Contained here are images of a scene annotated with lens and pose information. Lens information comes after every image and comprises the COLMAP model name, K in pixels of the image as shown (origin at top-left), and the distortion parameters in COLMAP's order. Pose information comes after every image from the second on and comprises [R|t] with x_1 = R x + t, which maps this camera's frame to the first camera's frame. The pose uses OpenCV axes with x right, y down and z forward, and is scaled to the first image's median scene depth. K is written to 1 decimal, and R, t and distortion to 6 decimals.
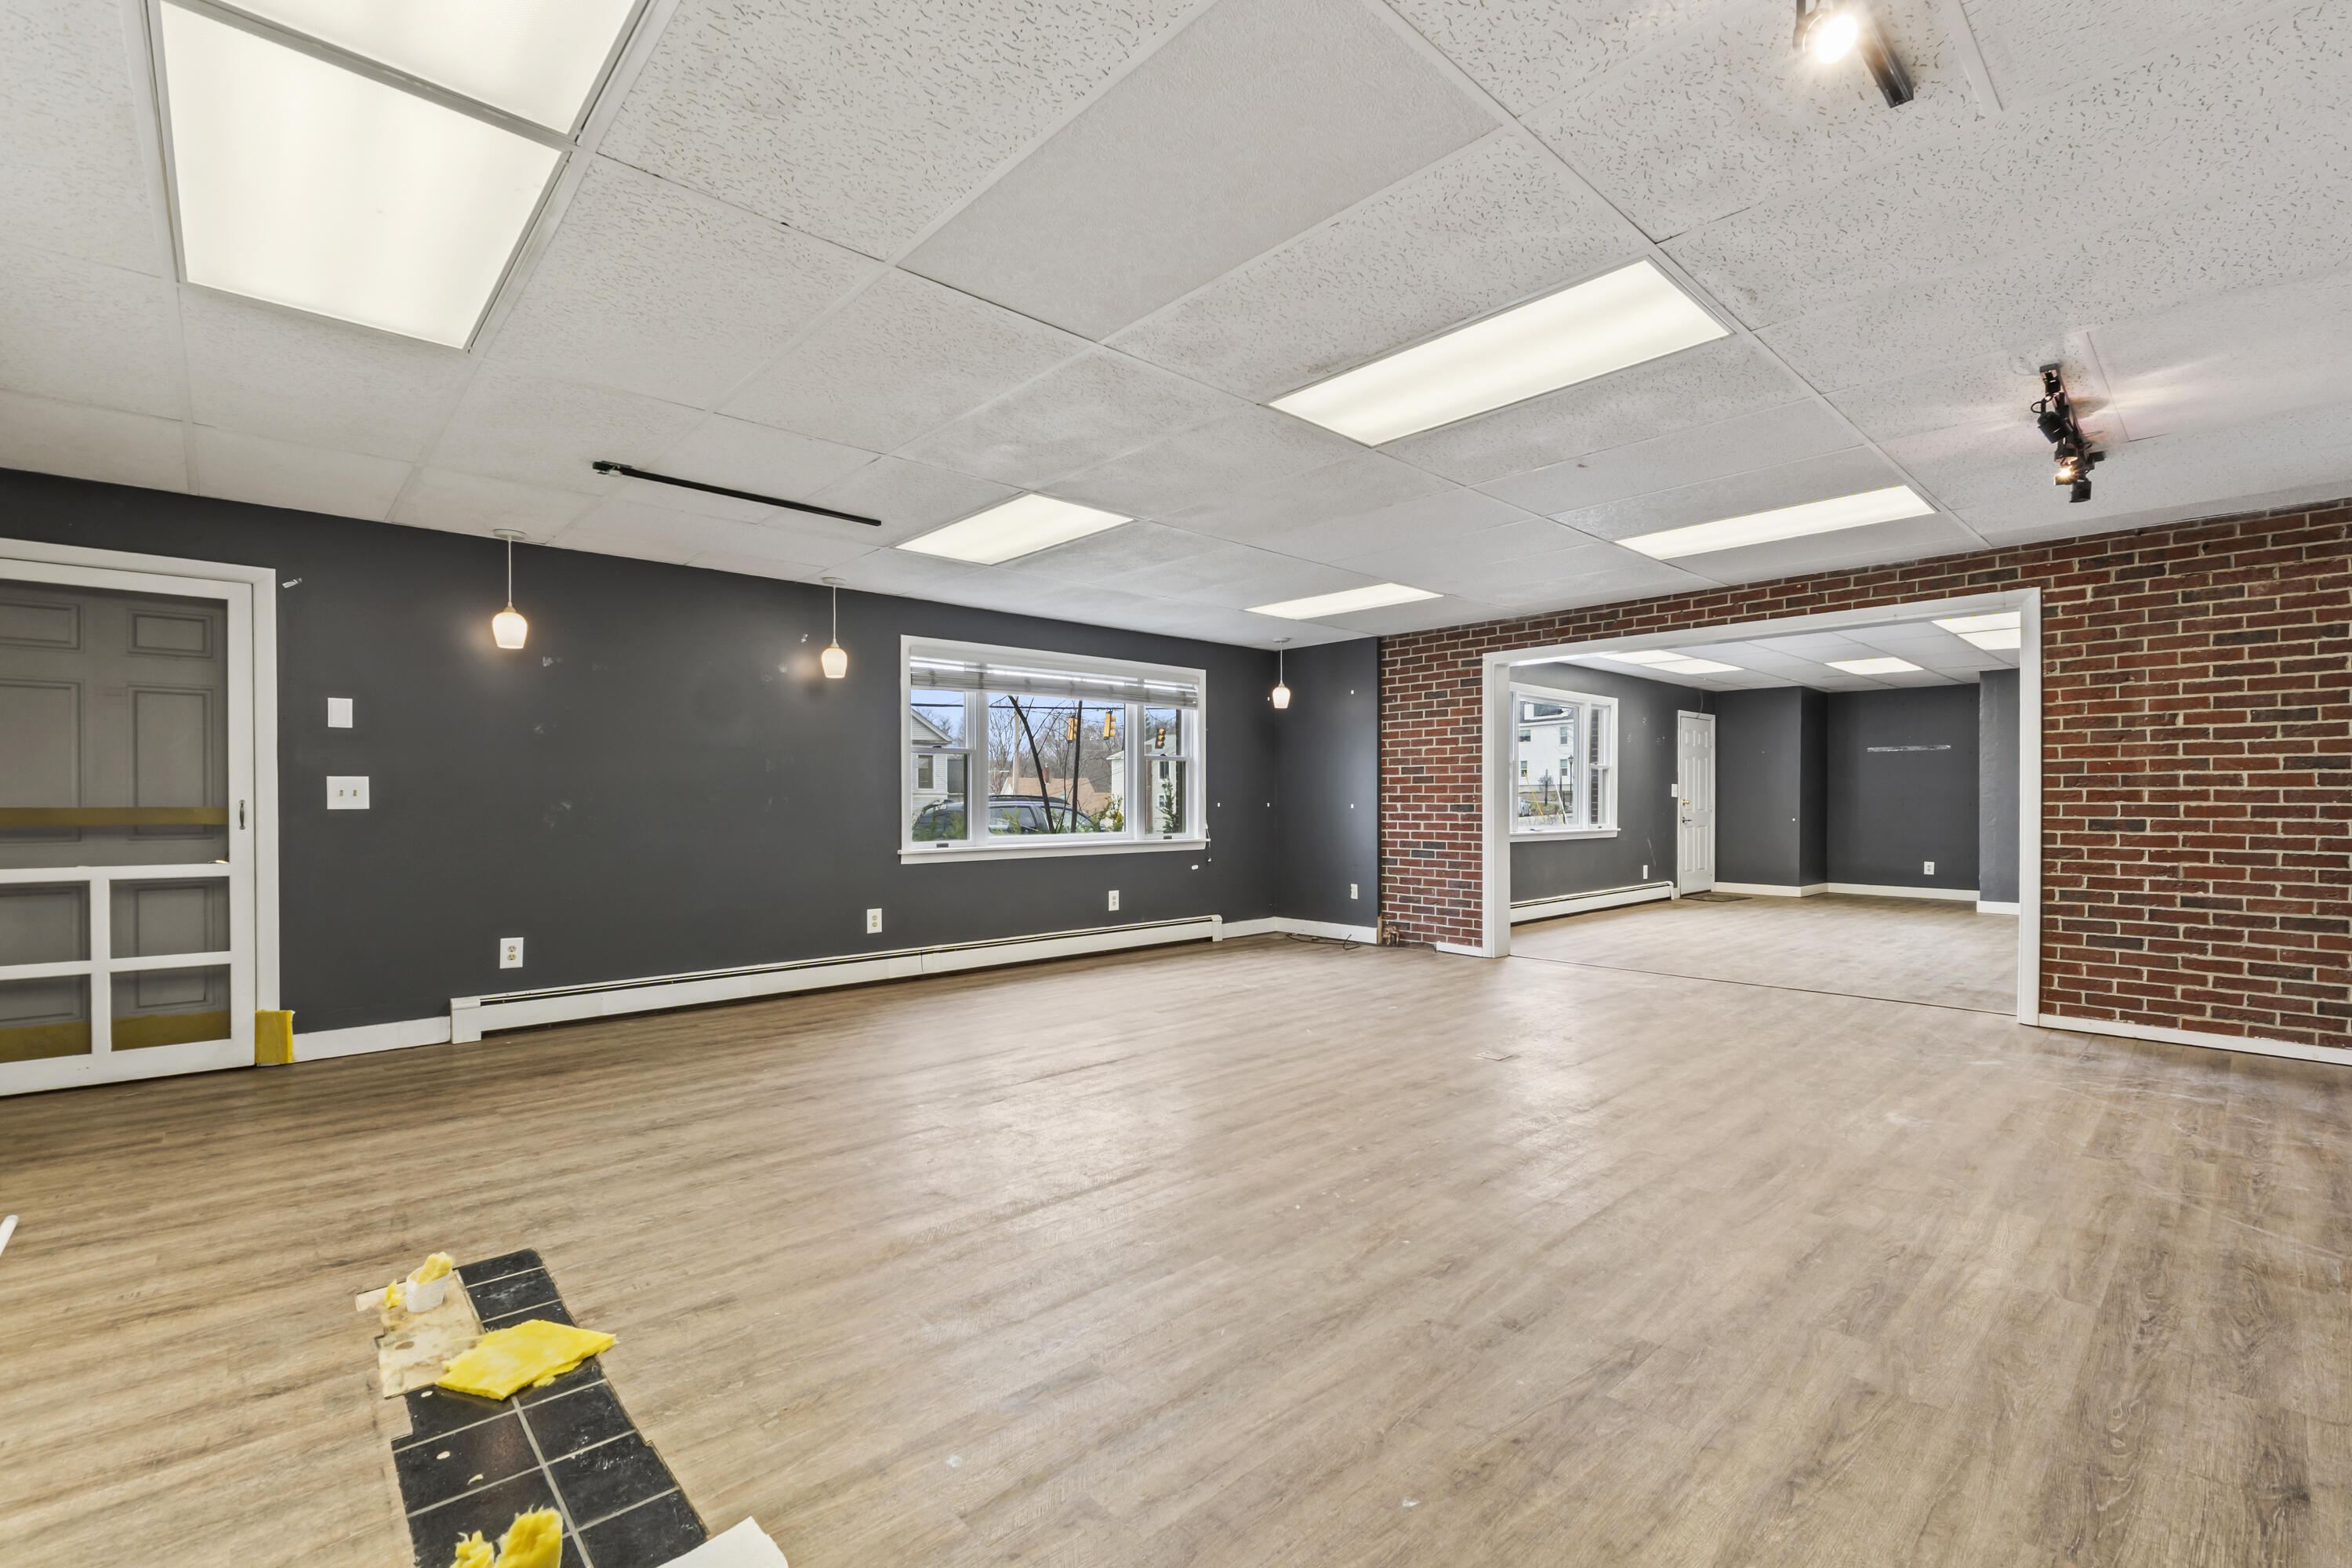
lens RADIAL K [[1010.7, 0, 1176.6], [0, 1010.7, 799.5], [0, 0, 1]] dist [-0.007411, 0.000020]
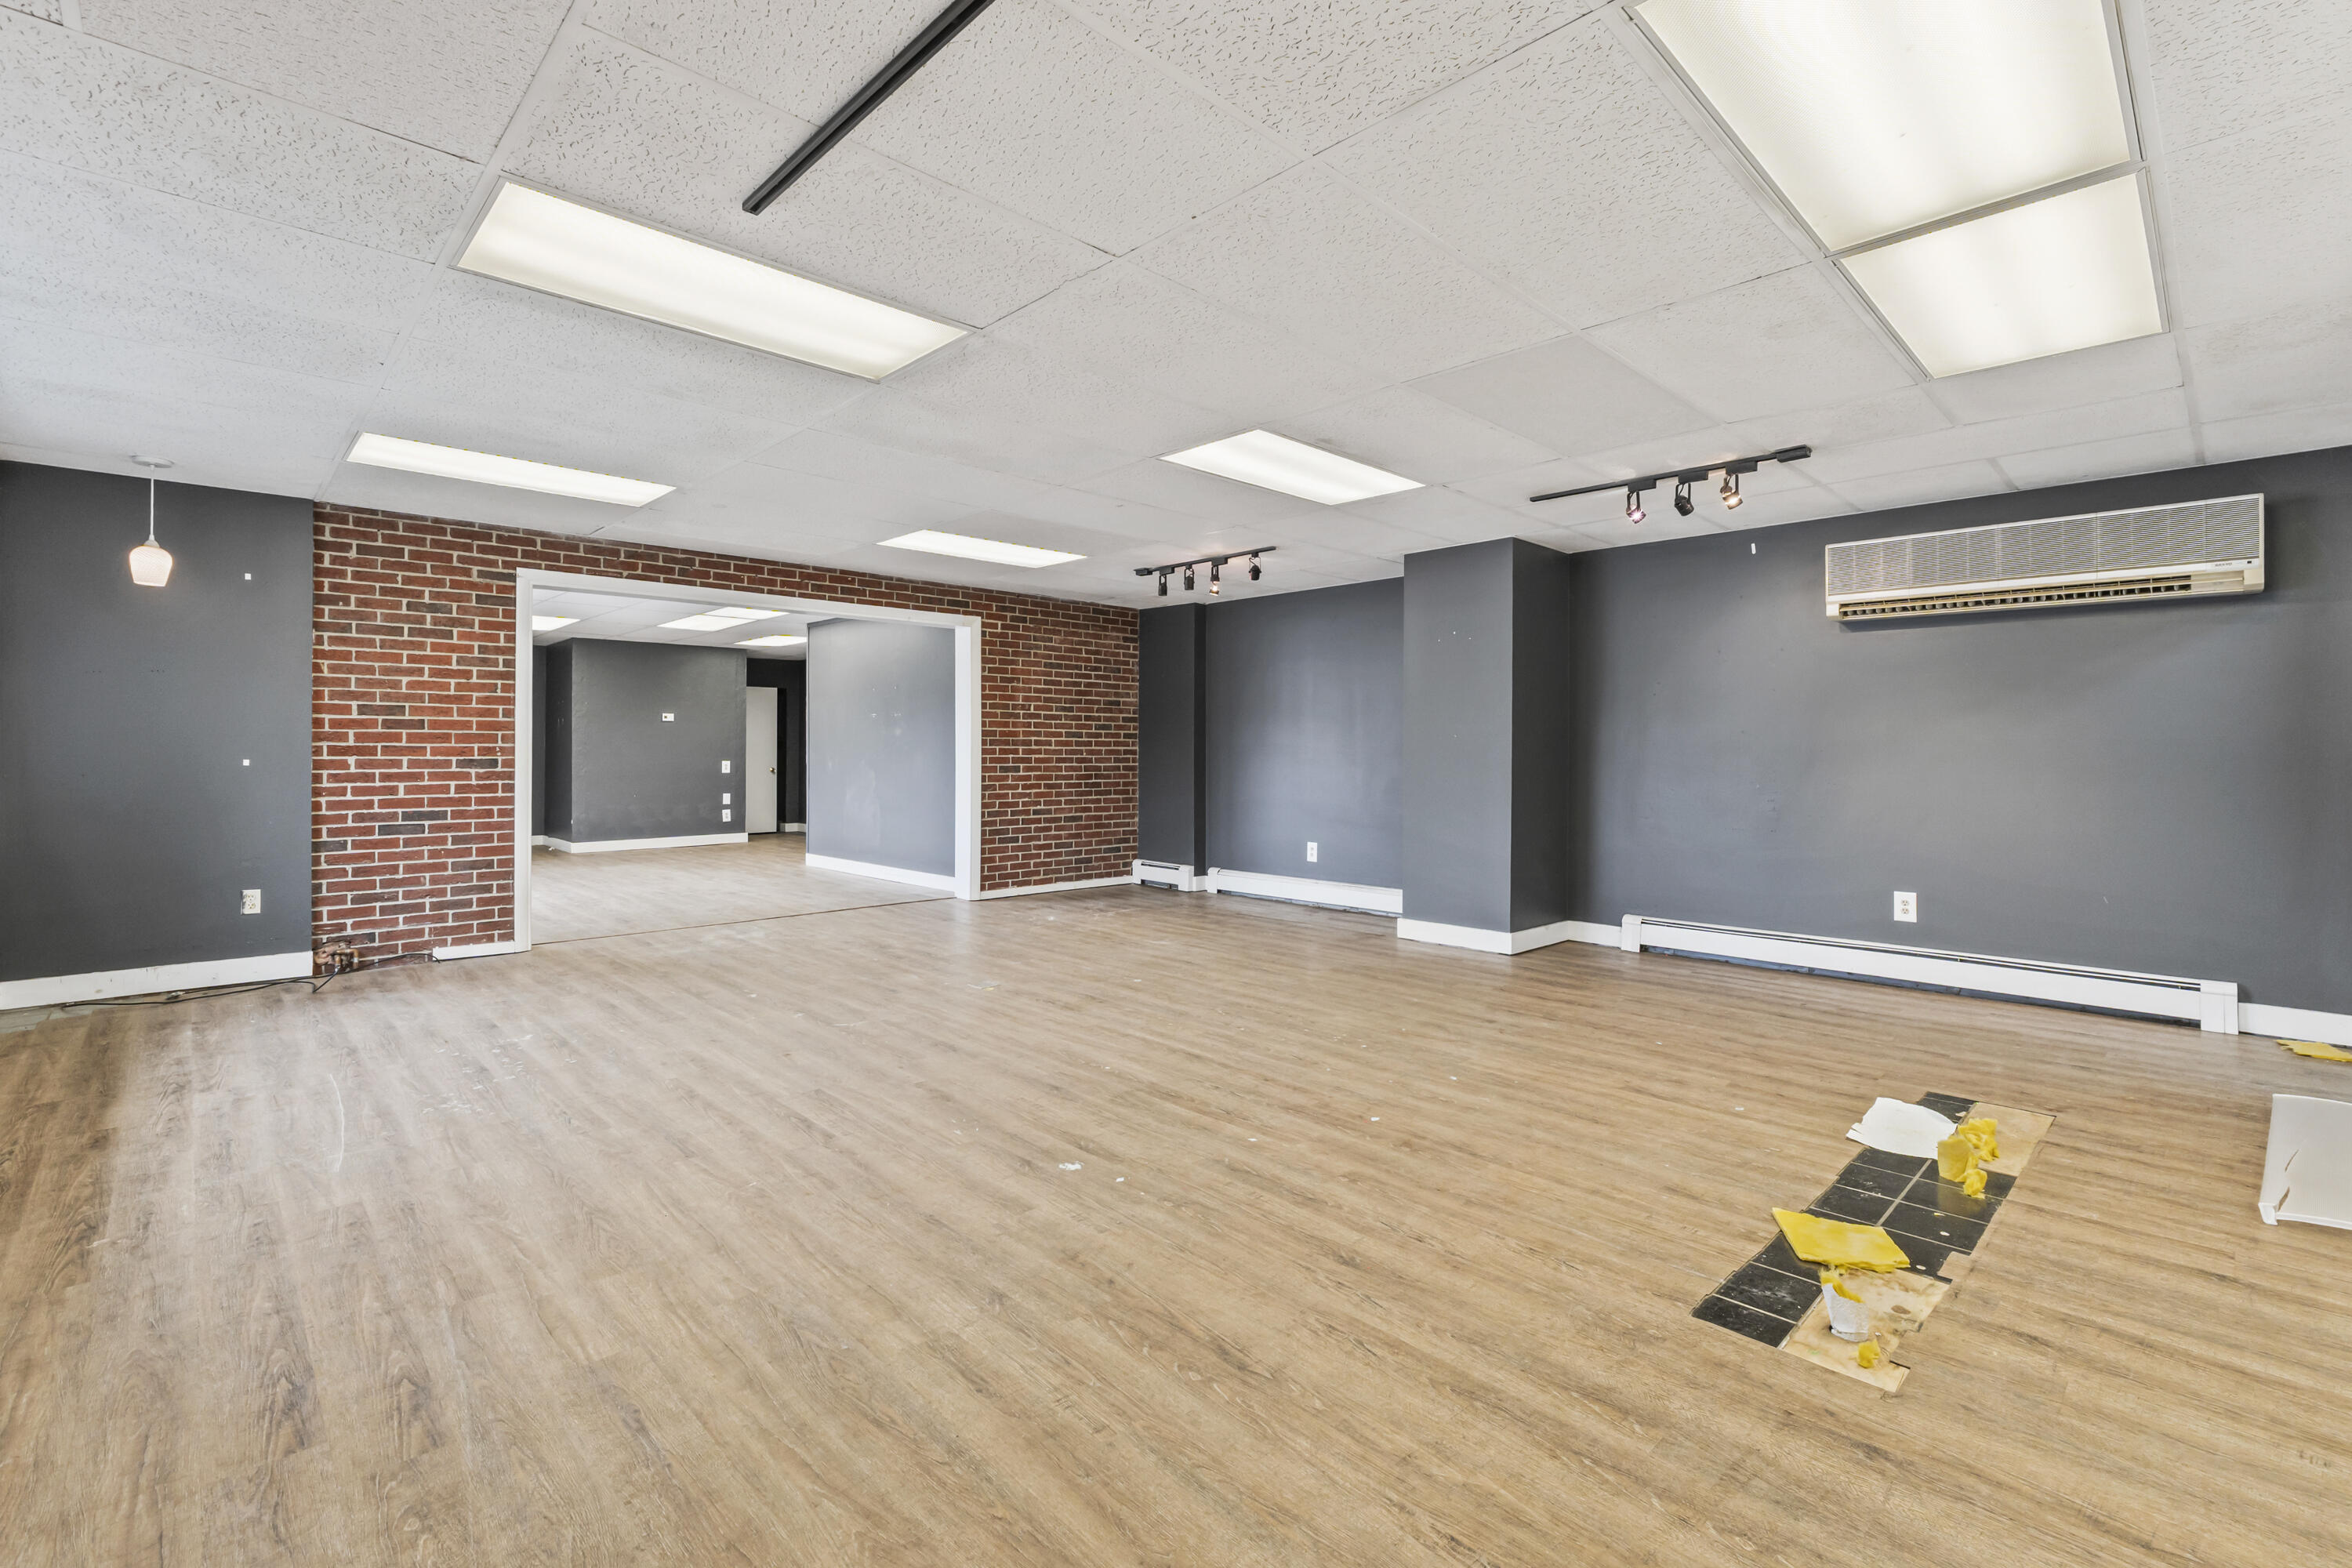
lens RADIAL K [[1034.4, 0, 1175.0], [0, 1034.4, 747.3], [0, 0, 1]] dist [-0.004576, -0.000326]
pose [[-0.016503, 0.005527, 0.999849, -0.873977], [-0.003597, 0.999978, -0.005587, -0.002314], [-0.999857, -0.003689, -0.016482, 0.853228]]
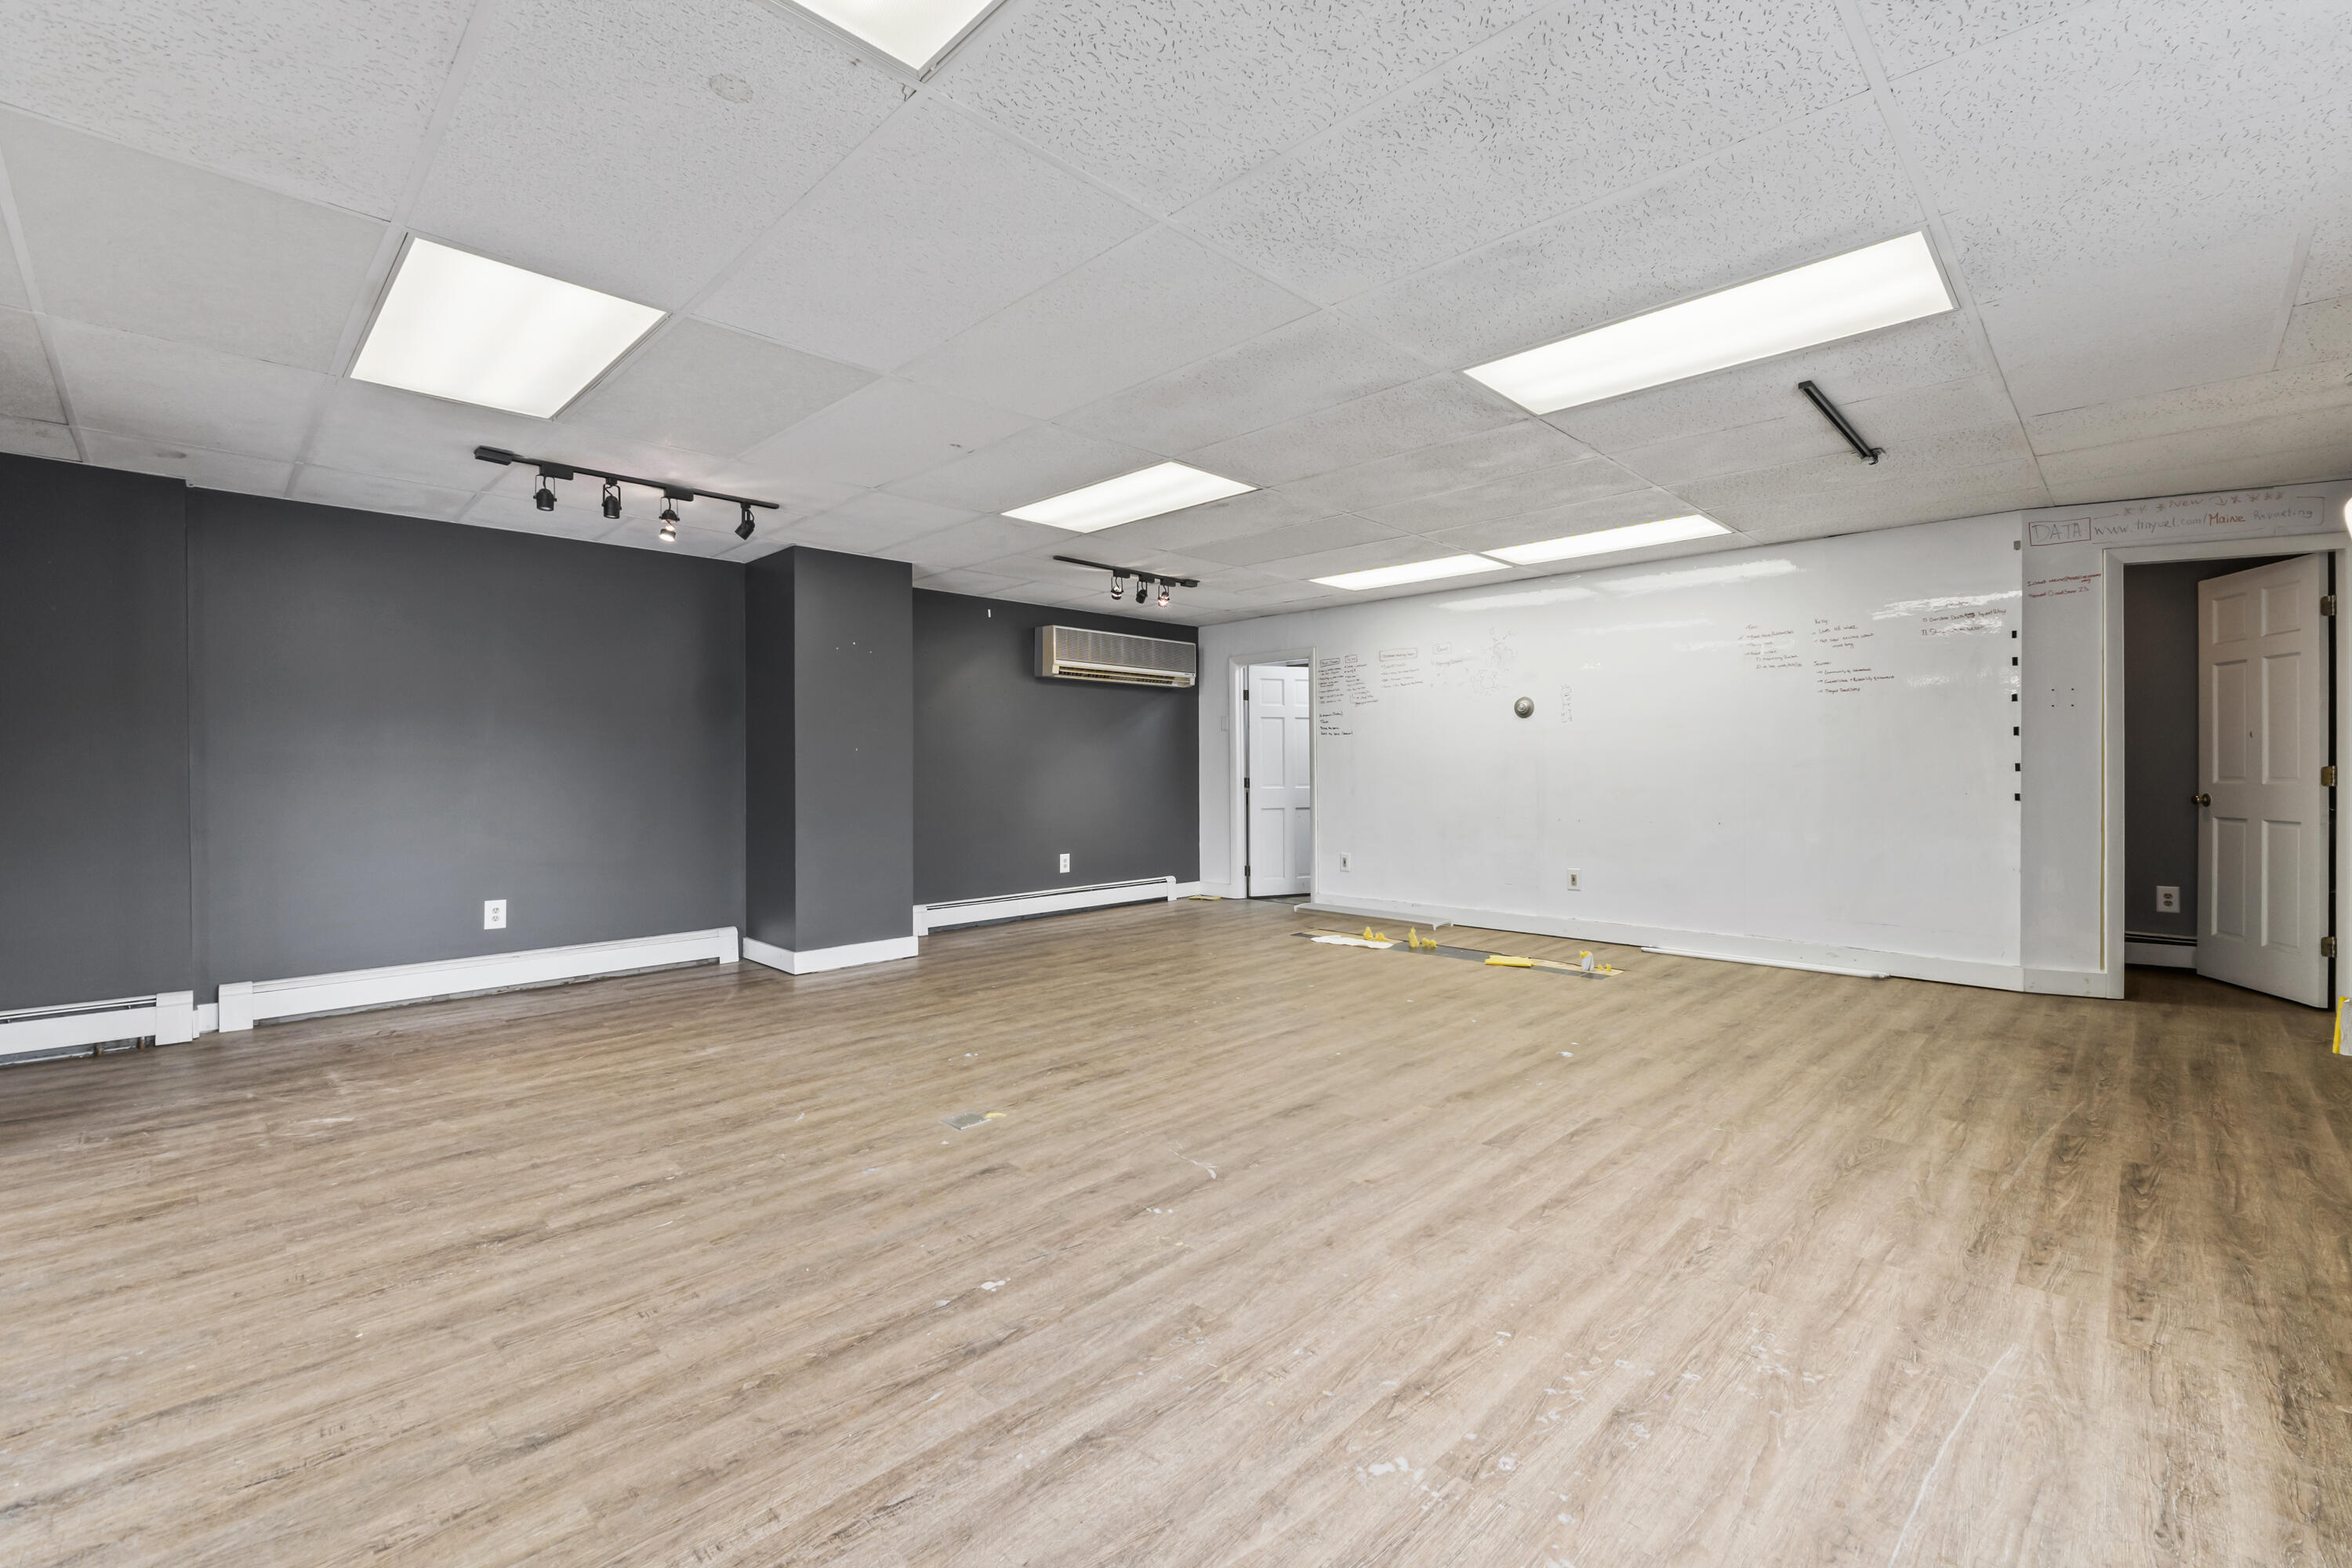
lens RADIAL K [[1000.0, 0, 1169.4], [0, 1000.0, 756.3], [0, 0, 1]] dist [-0.010449, 0.000113]
pose [[-0.999268, 0.004652, -0.037968, 0.203396], [0.005056, 0.999932, -0.010546, -0.001282], [0.037917, -0.010730, -0.999223, 1.823294]]
